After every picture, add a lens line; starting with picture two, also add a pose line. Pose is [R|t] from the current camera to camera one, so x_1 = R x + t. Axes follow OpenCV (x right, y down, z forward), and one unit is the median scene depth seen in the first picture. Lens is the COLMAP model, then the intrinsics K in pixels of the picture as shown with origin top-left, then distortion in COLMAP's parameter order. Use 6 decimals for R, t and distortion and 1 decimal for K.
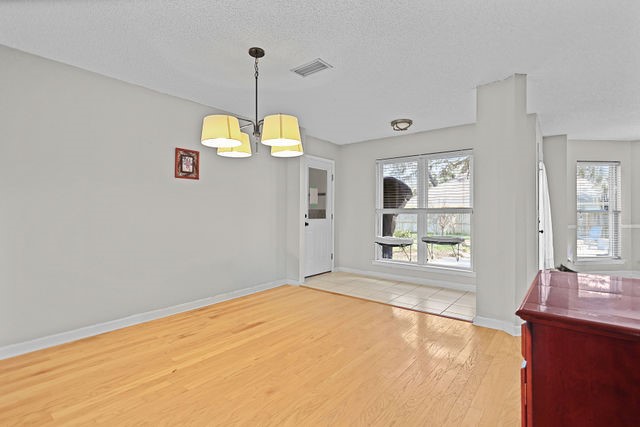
lens RADIAL K [[298.8, 0, 323.9], [0, 298.8, 214.0], [0, 0, 1]] dist [0.003777, 0.002088]
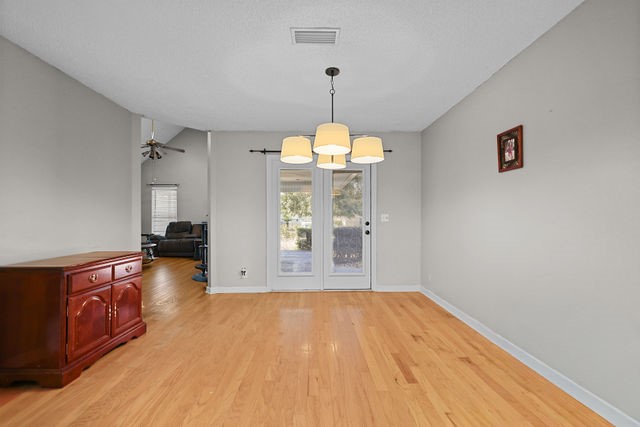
lens RADIAL K [[298.8, 0, 321.7], [0, 298.8, 214.9], [0, 0, 1]] dist [0.003777, 0.002088]
pose [[-0.768599, -0.004209, -0.639717, 0.418239], [-0.002607, 0.999991, -0.003447, -0.008353], [0.639725, -0.000982, -0.768603, 1.494175]]
